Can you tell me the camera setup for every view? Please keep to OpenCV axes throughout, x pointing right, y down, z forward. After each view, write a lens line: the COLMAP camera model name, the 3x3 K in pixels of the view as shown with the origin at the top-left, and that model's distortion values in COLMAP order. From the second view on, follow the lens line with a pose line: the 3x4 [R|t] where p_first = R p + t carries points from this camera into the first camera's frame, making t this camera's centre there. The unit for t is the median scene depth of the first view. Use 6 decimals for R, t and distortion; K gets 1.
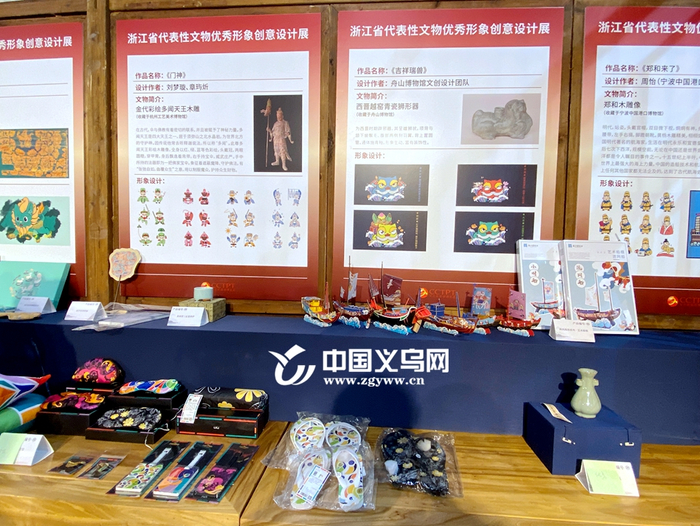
lens RADIAL K [[364.2, 0, 348.9], [0, 364.2, 265.3], [0, 0, 1]] dist [0.000039, -0.000605]
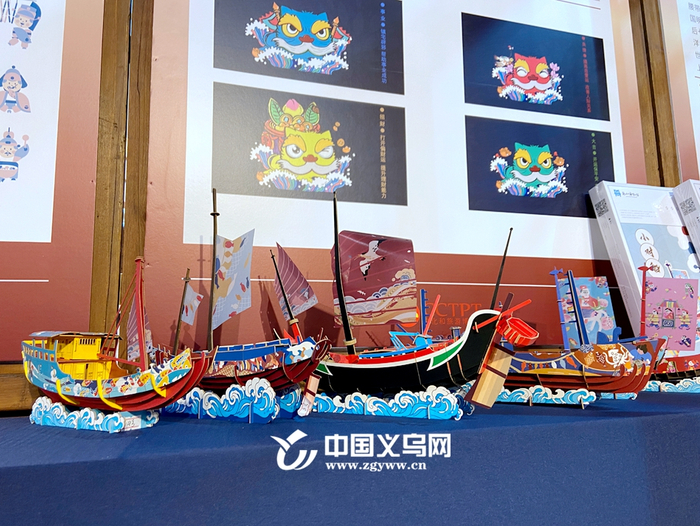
lens RADIAL K [[515.3, 0, 350.5], [0, 515.3, 258.9], [0, 0, 1]] dist [0.057425, -0.000752]
pose [[0.915146, 0.017730, 0.402733, -0.066662], [0.060623, 0.981618, -0.180972, 0.116160], [-0.398538, 0.190031, 0.897249, 0.551575]]
